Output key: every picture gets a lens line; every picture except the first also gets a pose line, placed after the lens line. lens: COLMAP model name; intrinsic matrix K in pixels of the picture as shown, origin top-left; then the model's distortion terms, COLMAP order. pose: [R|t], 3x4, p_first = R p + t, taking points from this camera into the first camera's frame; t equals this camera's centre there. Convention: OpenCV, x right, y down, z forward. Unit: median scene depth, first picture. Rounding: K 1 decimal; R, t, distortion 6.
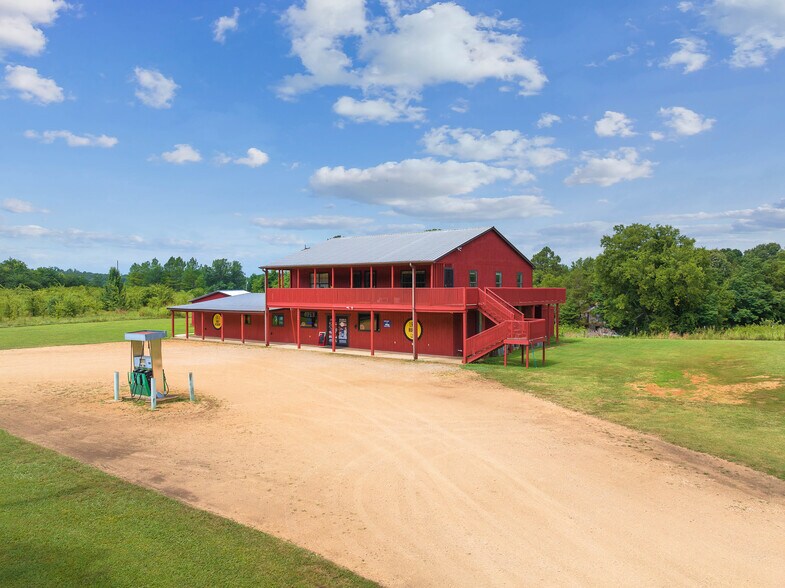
lens RADIAL K [[573.1, 0, 392.5], [0, 573.1, 294.0], [0, 0, 1]] dist [-0.000736, -0.000519]
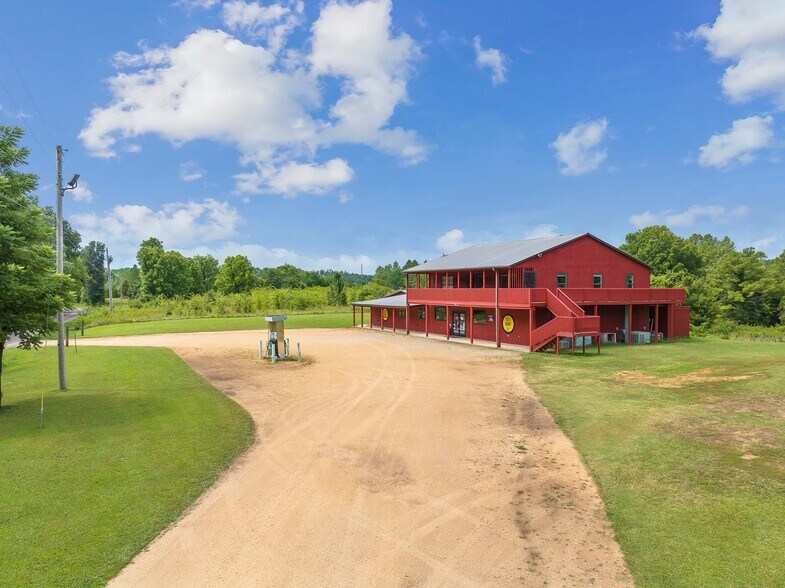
lens RADIAL K [[573.1, 0, 392.5], [0, 573.1, 294.0], [0, 0, 1]] dist [-0.000736, -0.000519]
pose [[0.909066, 0.005634, -0.416614, 0.281989], [-0.005460, 0.999984, 0.001609, 0.000496], [0.416616, 0.000812, 0.909082, -0.163677]]
